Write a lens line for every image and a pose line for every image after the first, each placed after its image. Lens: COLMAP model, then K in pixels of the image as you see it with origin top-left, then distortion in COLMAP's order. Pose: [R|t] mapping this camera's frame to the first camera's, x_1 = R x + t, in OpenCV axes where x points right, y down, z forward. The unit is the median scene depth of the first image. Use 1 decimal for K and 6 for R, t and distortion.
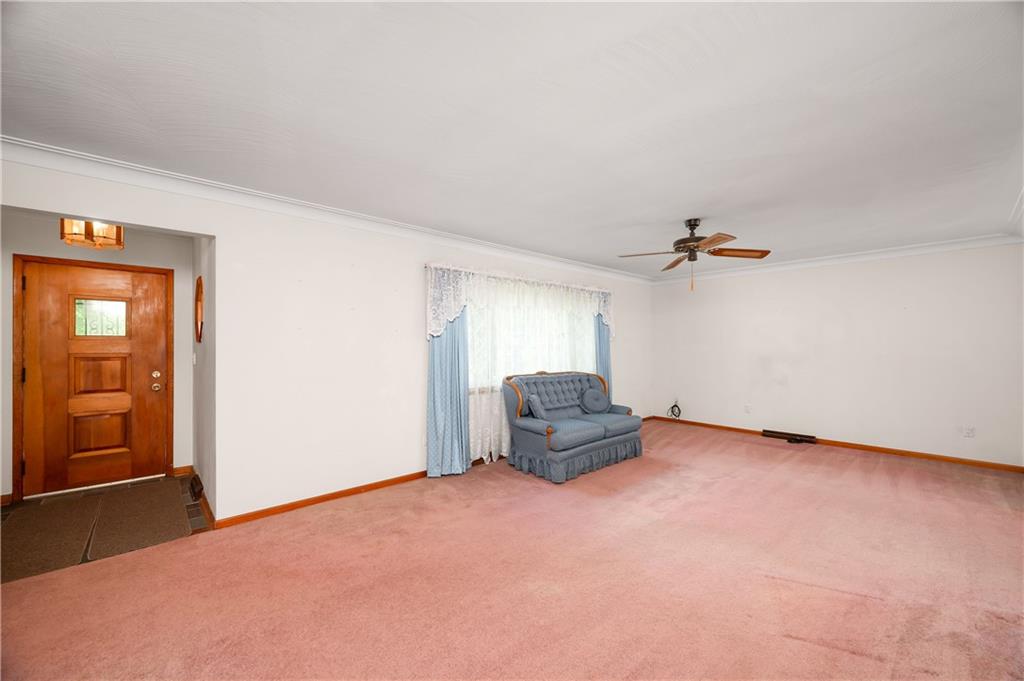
lens RADIAL K [[405.1, 0, 511.7], [0, 405.1, 344.1], [0, 0, 1]] dist [0.000011, -0.000021]
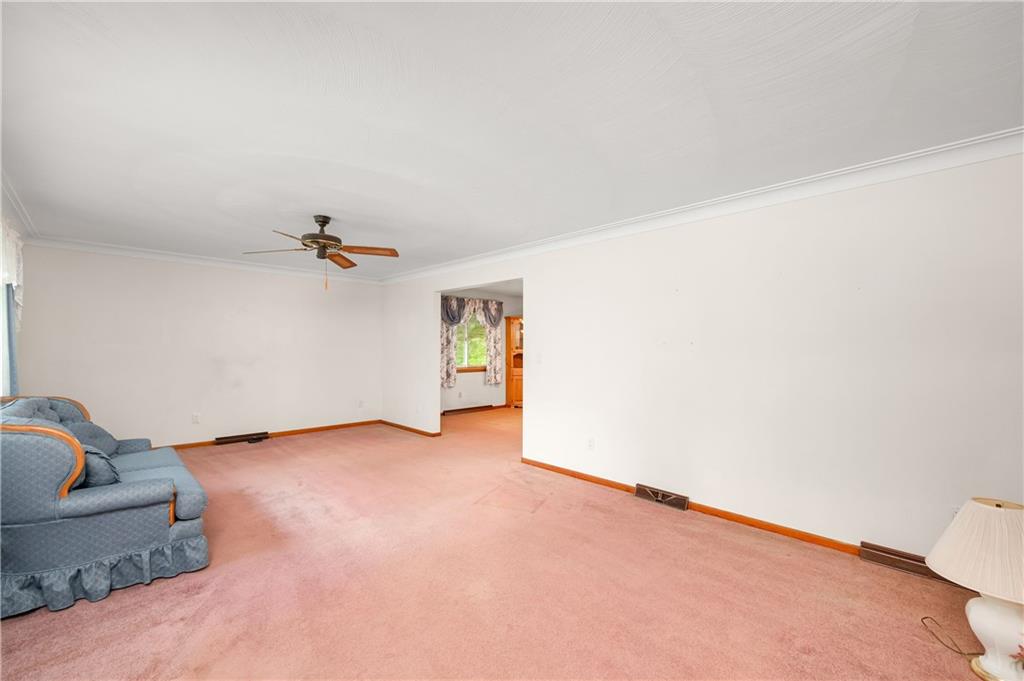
lens RADIAL K [[428.3, 0, 514.2], [0, 428.3, 342.9], [0, 0, 1]] dist [0.003034, 0.000194]
pose [[-0.031011, 0.010213, 0.999467, -0.586143], [-0.007814, 0.999915, -0.010460, 0.002600], [-0.999489, -0.008135, -0.030928, 0.568744]]
